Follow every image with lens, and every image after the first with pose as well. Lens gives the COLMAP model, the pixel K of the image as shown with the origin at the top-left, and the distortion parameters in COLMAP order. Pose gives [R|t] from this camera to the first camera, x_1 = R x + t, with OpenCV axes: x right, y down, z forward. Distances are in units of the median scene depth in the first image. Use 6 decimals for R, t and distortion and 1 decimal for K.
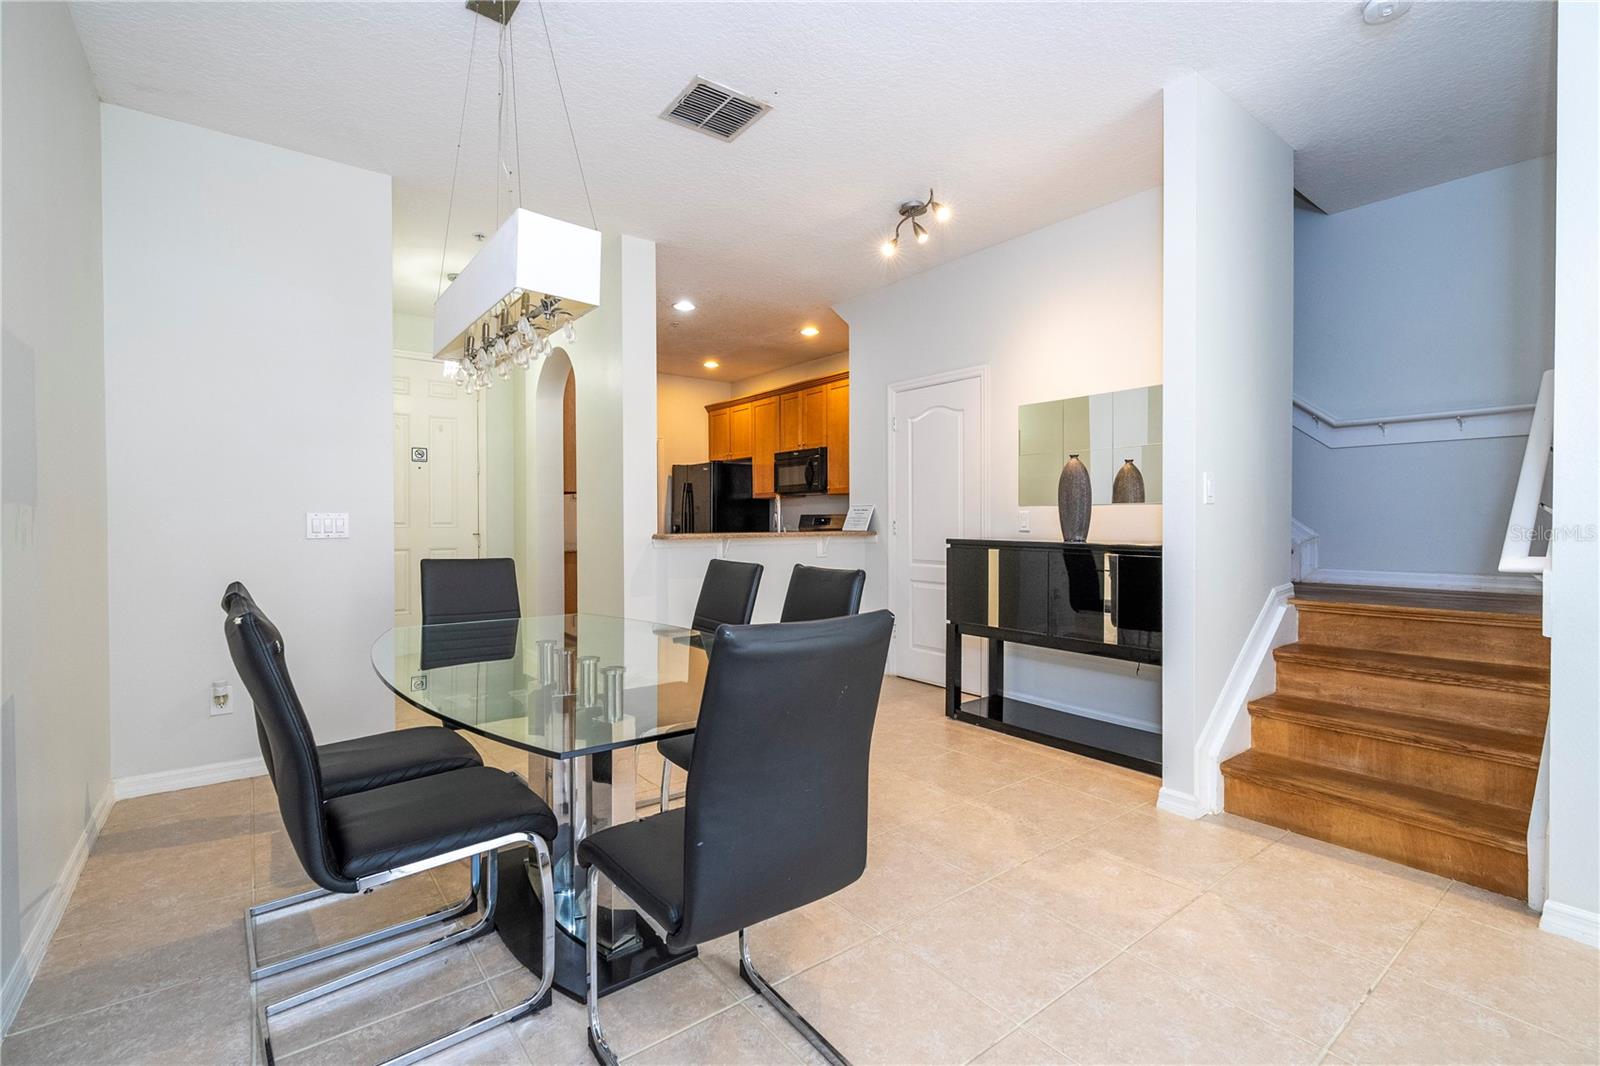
lens RADIAL K [[722.4, 0, 803.7], [0, 722.4, 523.9], [0, 0, 1]] dist [0.001624, 0.000566]
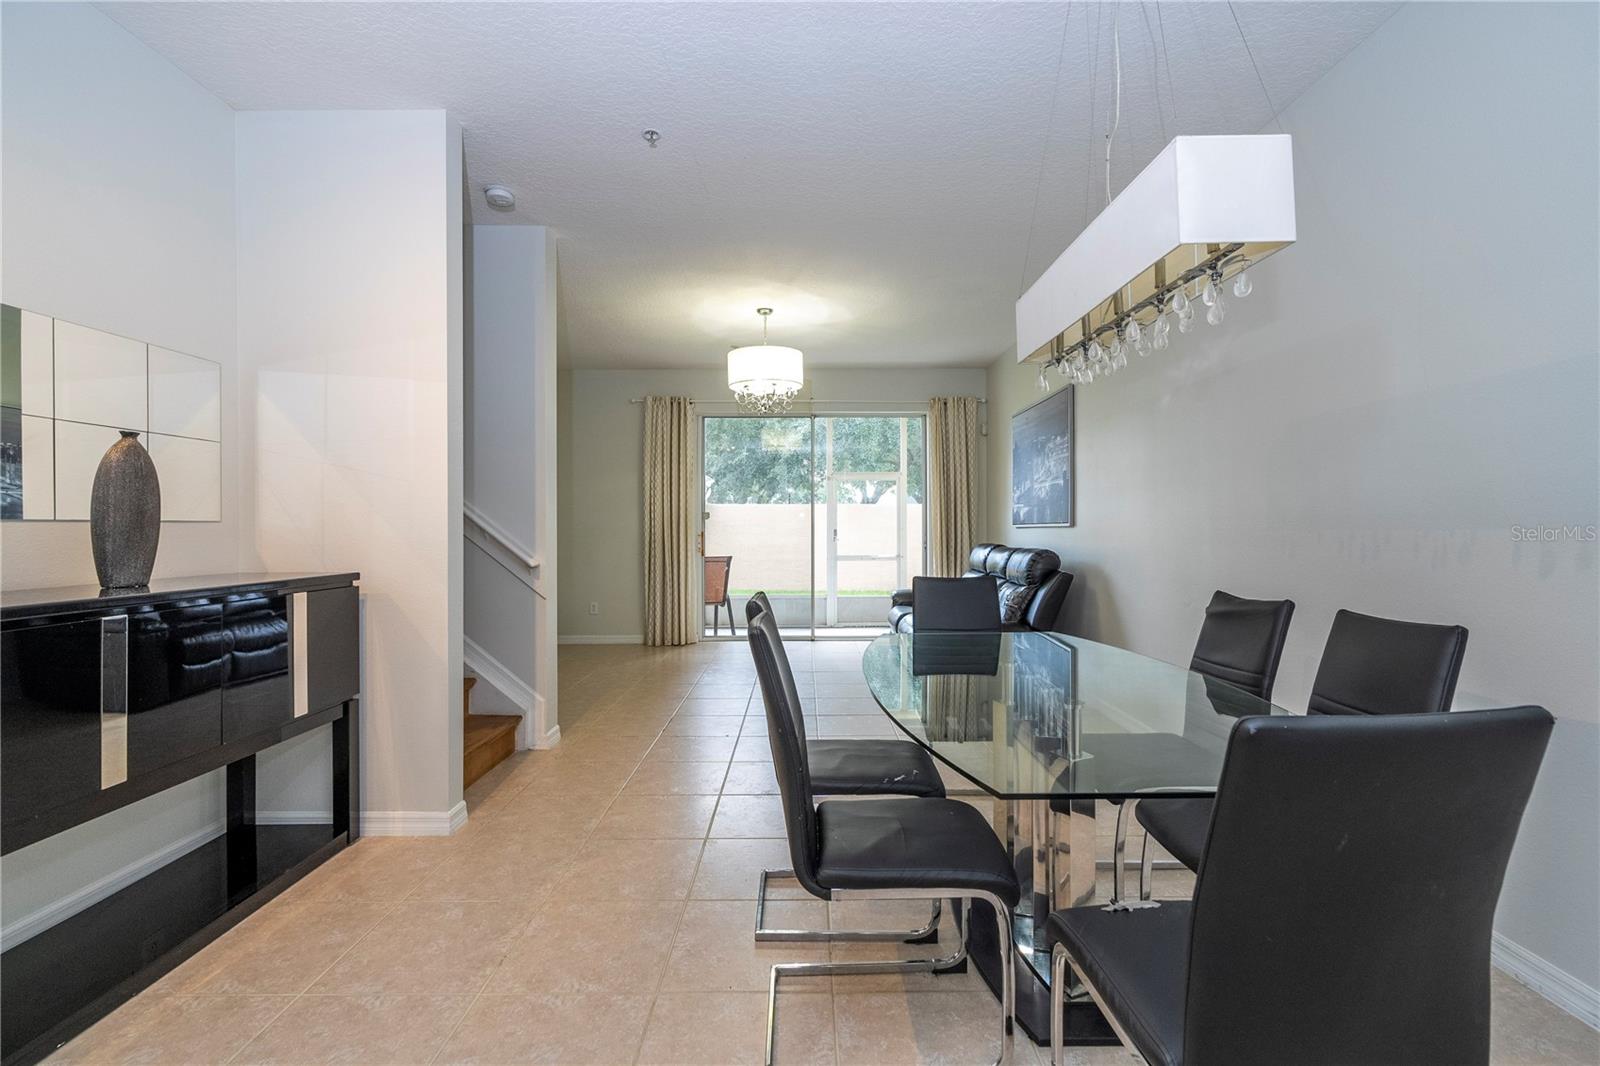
lens RADIAL K [[722.4, 0, 803.7], [0, 722.4, 523.9], [0, 0, 1]] dist [0.001624, 0.000566]
pose [[-0.793985, 0.010834, 0.607841, -0.547488], [0.014048, 0.999901, 0.000528, -0.022827], [-0.607776, 0.008958, -0.794058, 1.661511]]
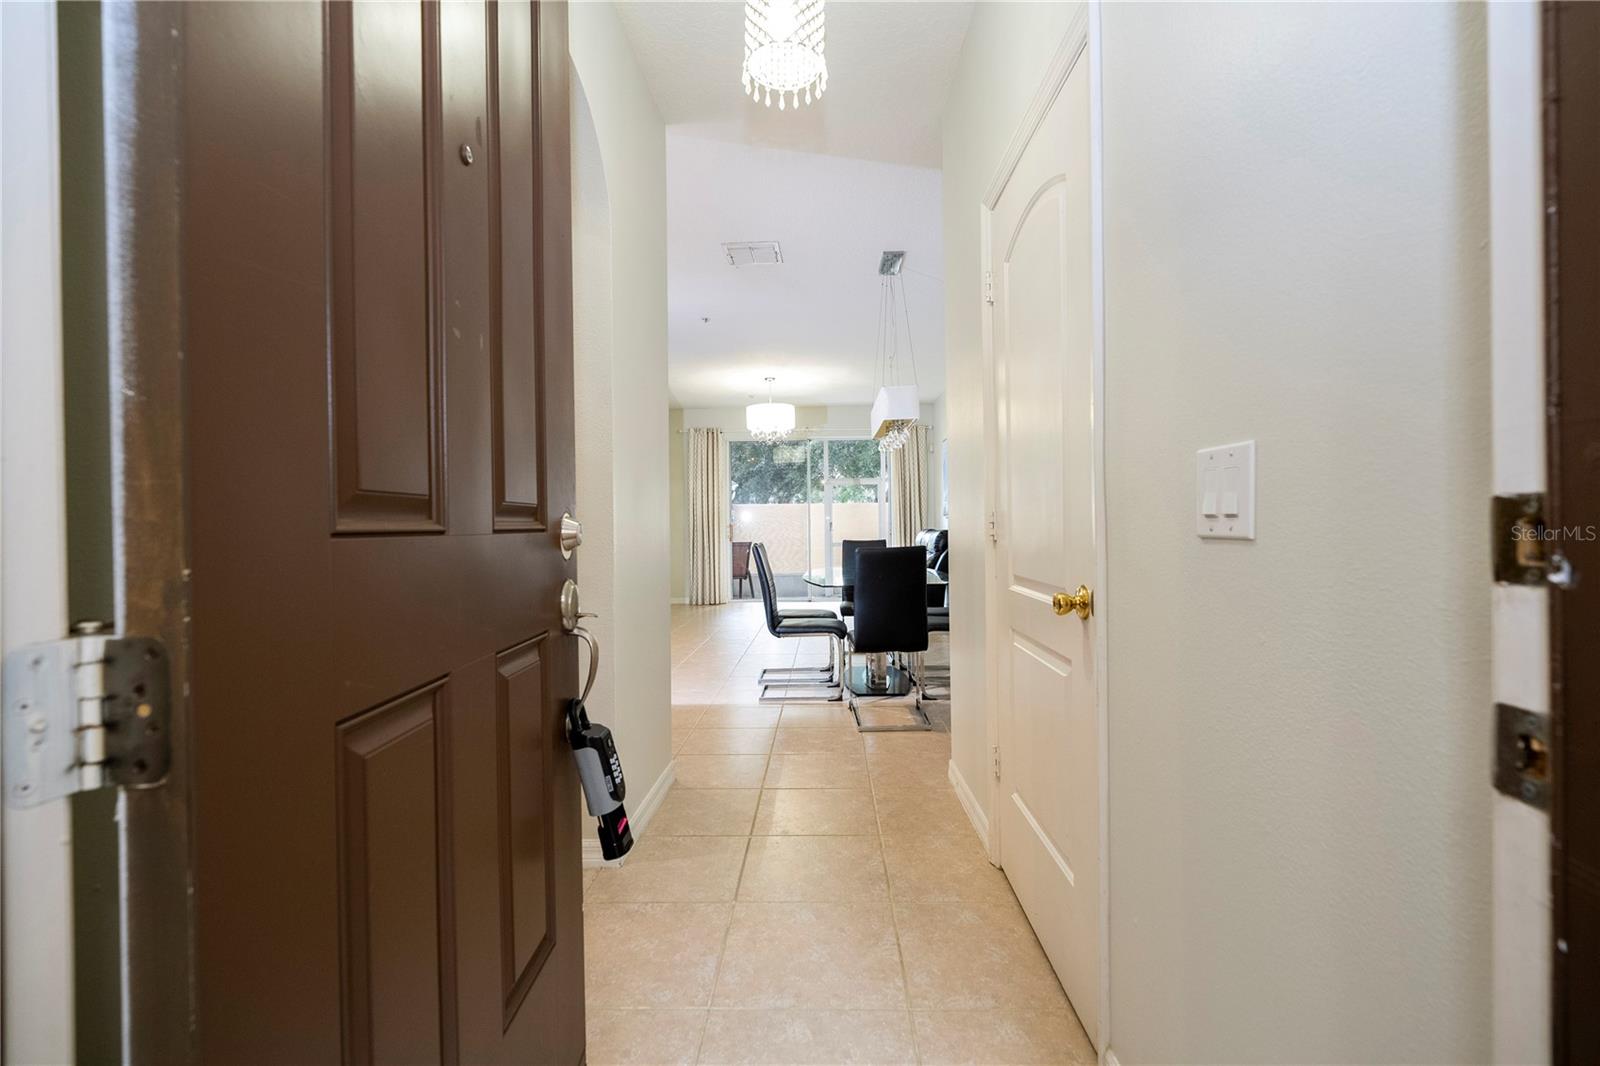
lens RADIAL K [[728.5, 0, 807.0], [0, 728.5, 526.9], [0, 0, 1]] dist [0.002534, 0.000276]
pose [[-0.775745, 0.014639, 0.630877, -1.365221], [0.022421, 0.999739, 0.004371, 0.009259], [-0.630648, 0.017536, -0.775871, 2.498132]]
